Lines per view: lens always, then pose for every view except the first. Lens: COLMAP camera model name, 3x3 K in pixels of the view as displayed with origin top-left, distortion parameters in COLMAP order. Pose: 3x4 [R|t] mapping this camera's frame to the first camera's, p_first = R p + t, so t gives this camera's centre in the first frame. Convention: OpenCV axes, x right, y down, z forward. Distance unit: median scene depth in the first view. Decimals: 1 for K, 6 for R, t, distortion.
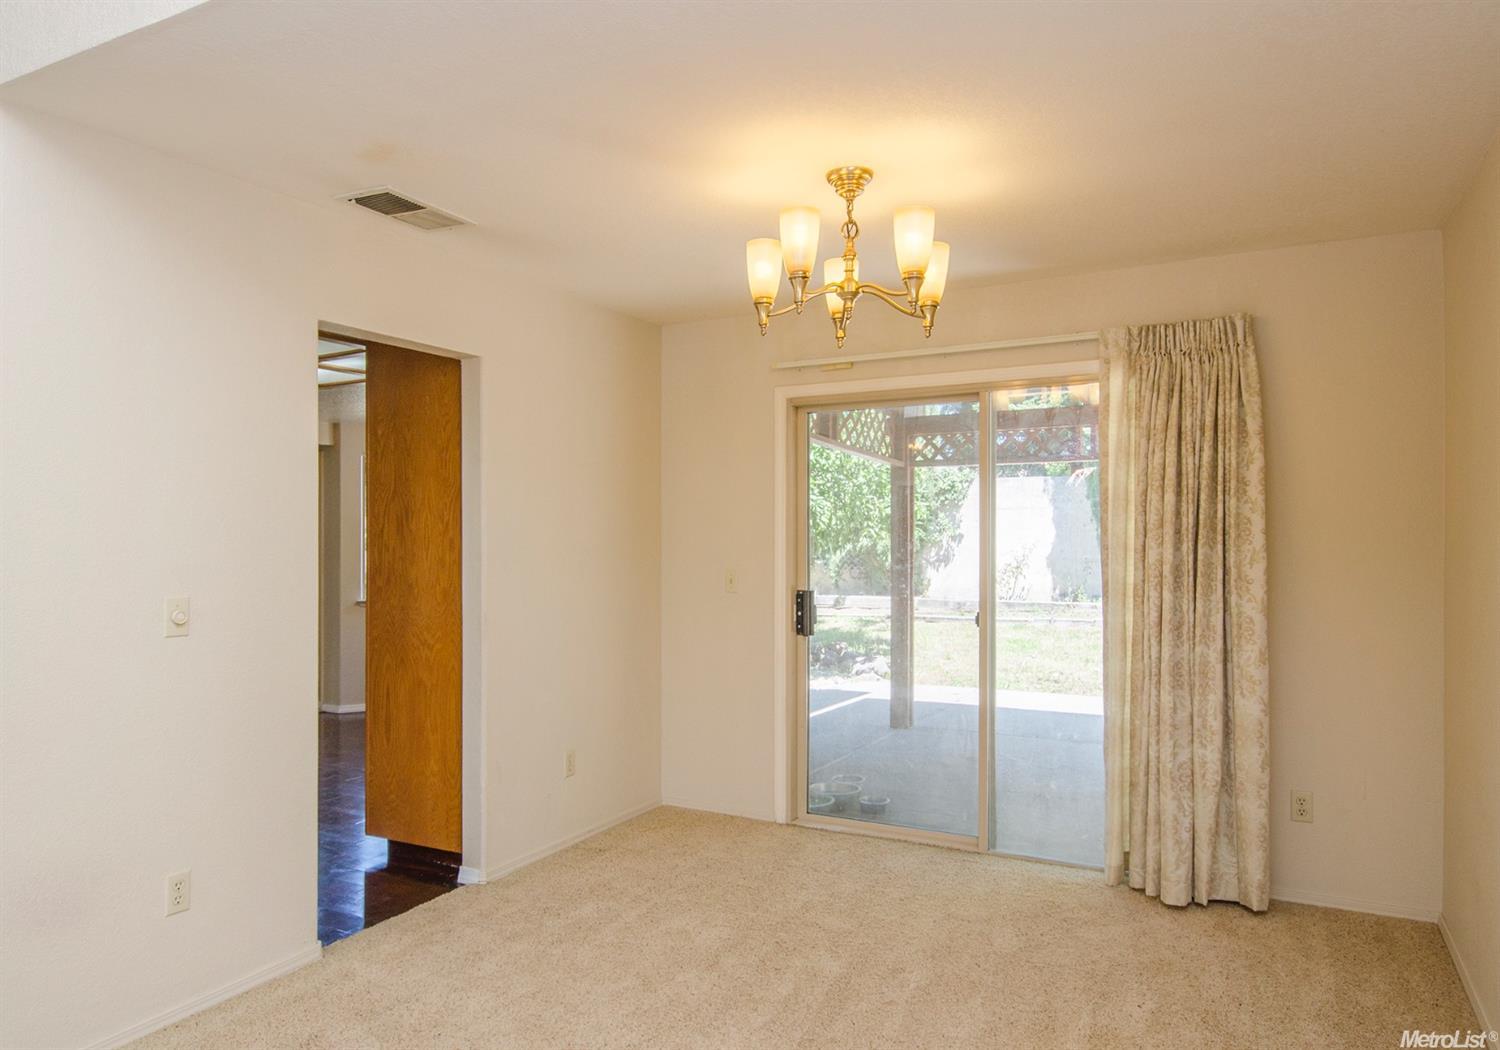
lens RADIAL K [[973.1, 0, 723.7], [0, 973.1, 552.6], [0, 0, 1]] dist [0.006962, 0.000246]
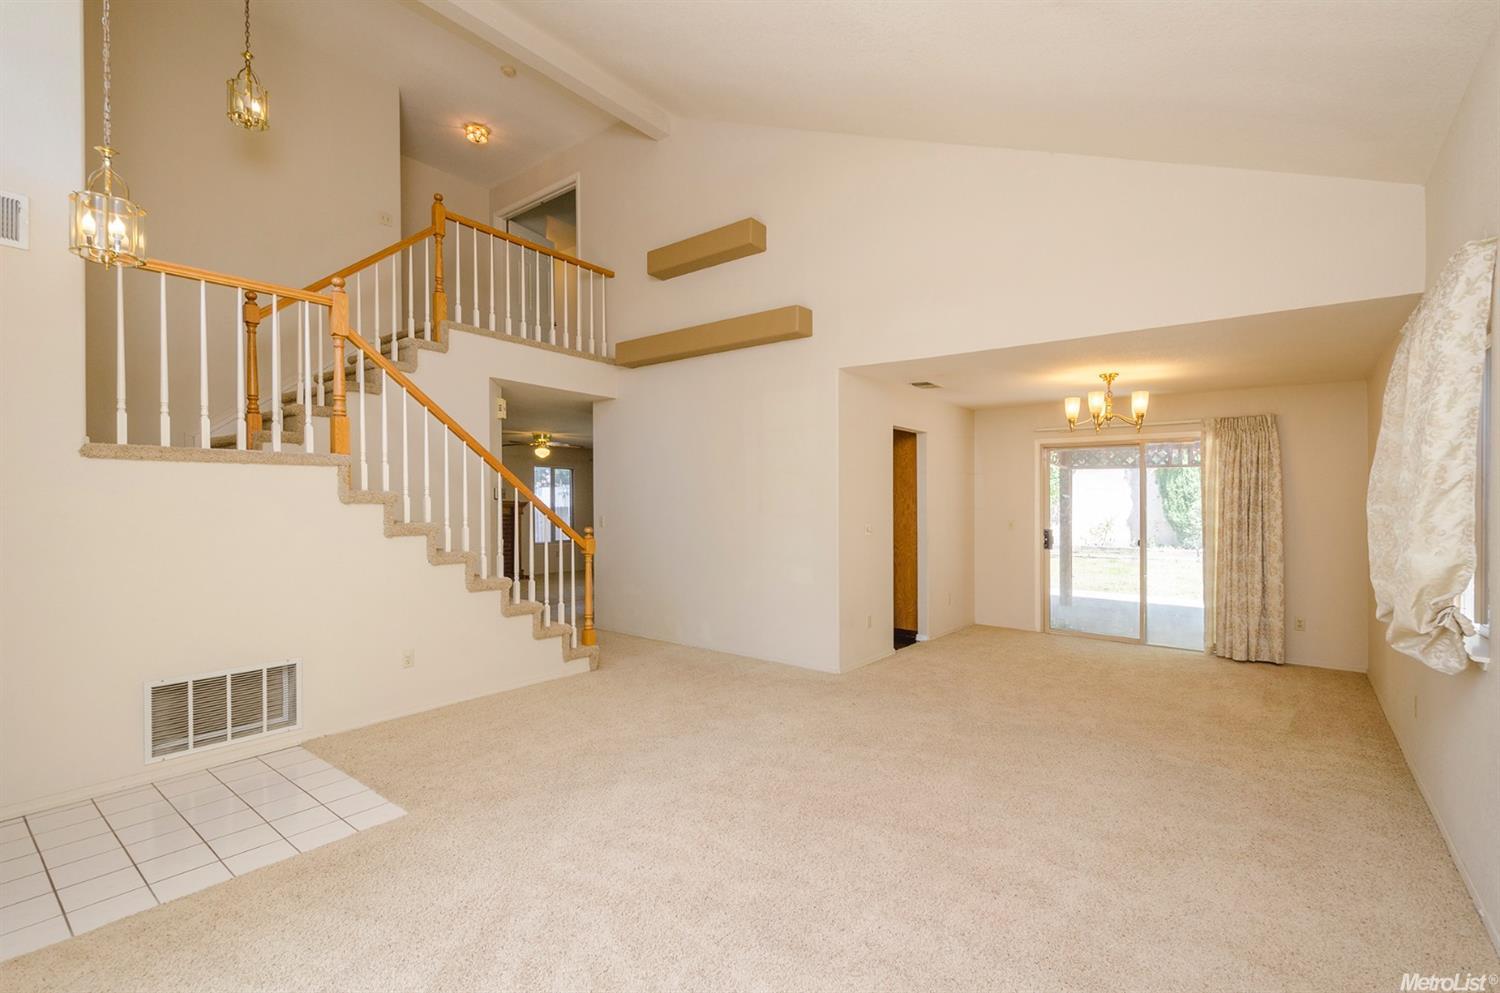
lens RADIAL K [[653.7, 0, 743.8], [0, 653.7, 494.7], [0, 0, 1]] dist [0.013961, -0.004991]
pose [[0.983867, 0.013406, -0.178397, -0.438774], [-0.018305, 0.999498, -0.025840, 0.014695], [0.177961, 0.028689, 0.983619, -0.794224]]
